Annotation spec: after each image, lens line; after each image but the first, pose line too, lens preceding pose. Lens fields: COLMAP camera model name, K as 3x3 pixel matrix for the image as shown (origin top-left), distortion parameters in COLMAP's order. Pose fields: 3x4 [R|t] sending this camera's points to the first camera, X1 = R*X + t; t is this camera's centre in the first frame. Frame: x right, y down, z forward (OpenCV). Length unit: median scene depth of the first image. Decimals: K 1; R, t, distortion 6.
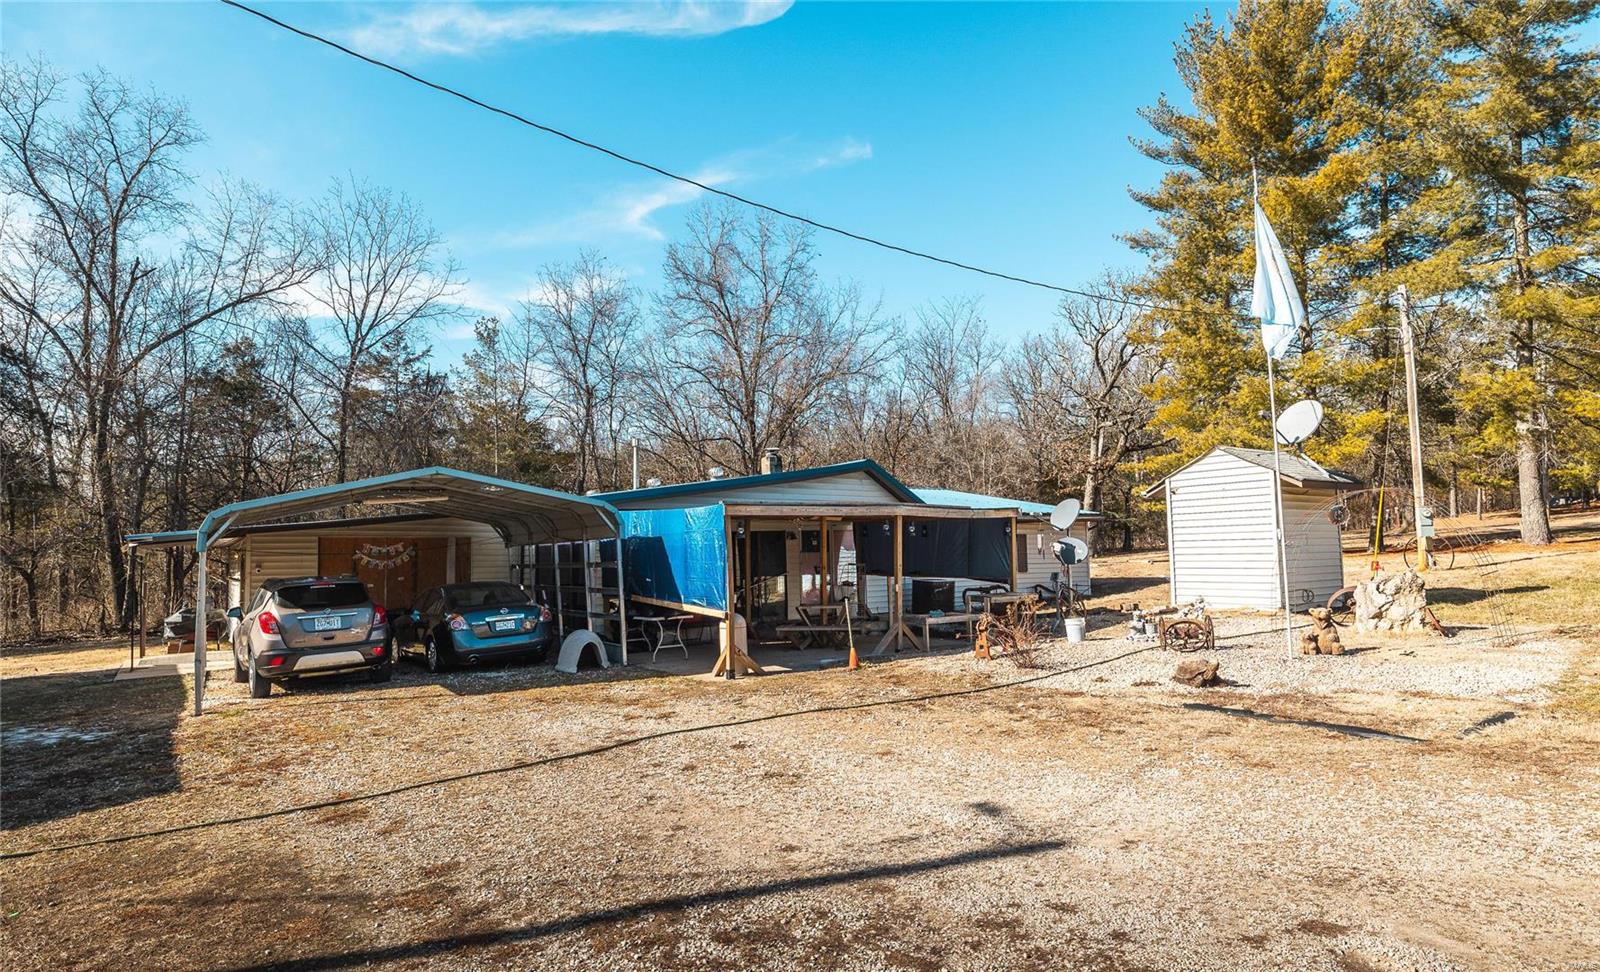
lens RADIAL K [[869.5, 0, 801.8], [0, 869.5, 497.3], [0, 0, 1]] dist [0.003137, 0.001533]
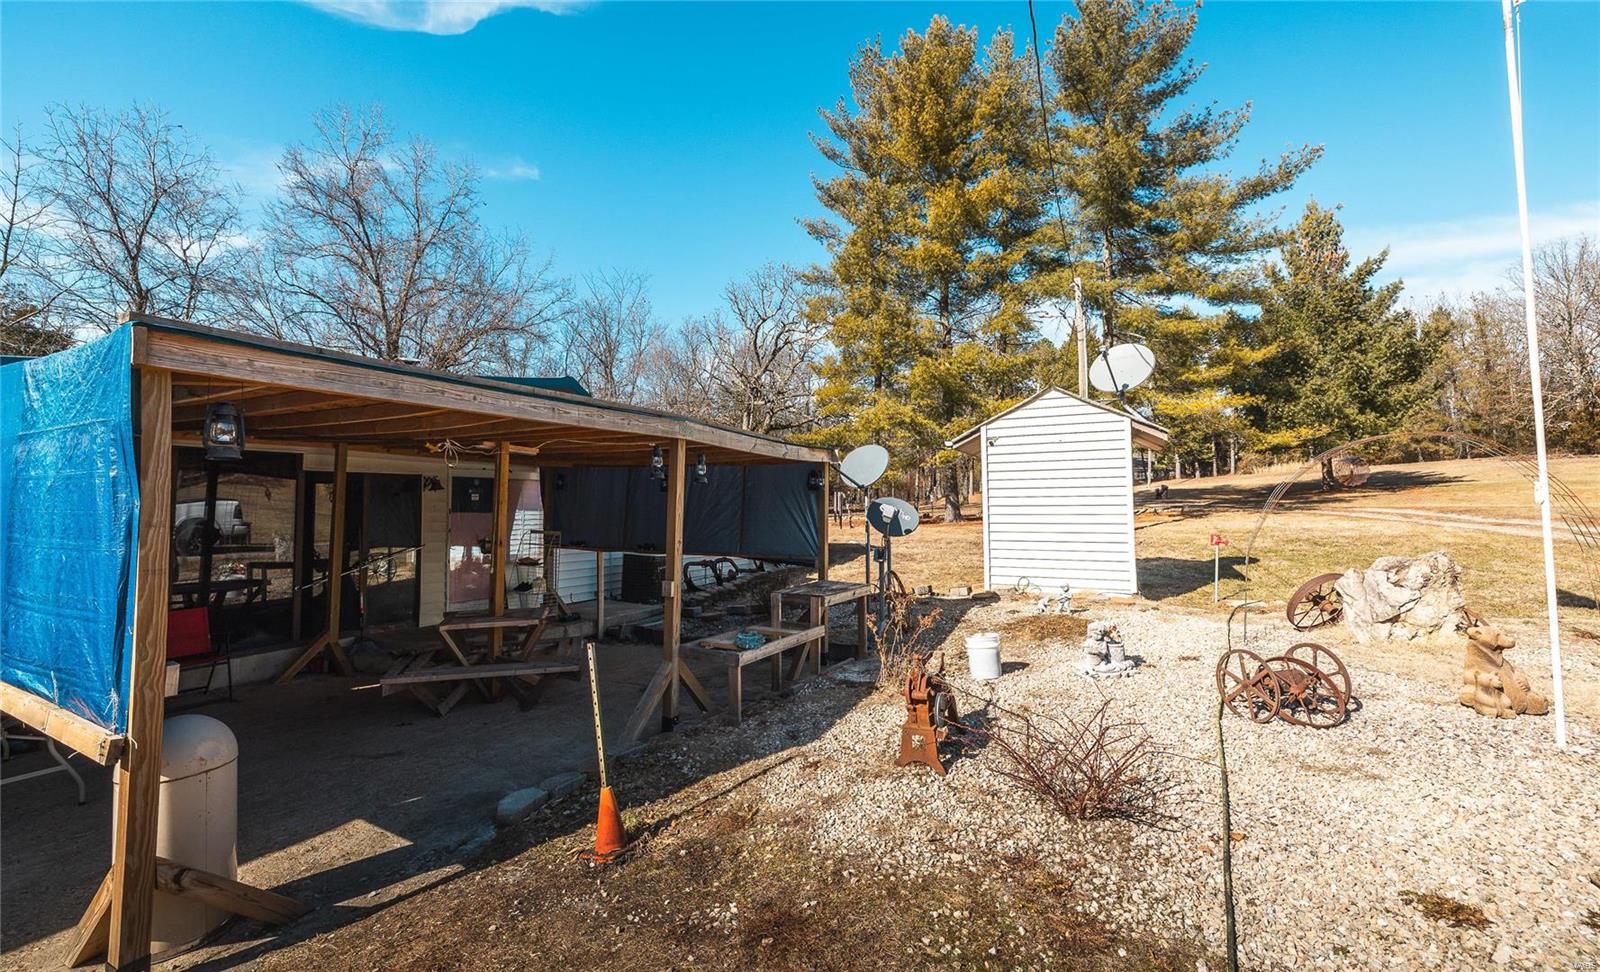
lens RADIAL K [[676.7, 0, 801.5], [0, 676.7, 474.4], [0, 0, 1]] dist [0.001057, -0.000028]
pose [[0.886424, 0.043125, 0.460861, -0.001184], [-0.044749, 0.998971, -0.007409, 0.016371], [-0.460706, -0.014055, 0.887442, 0.259120]]
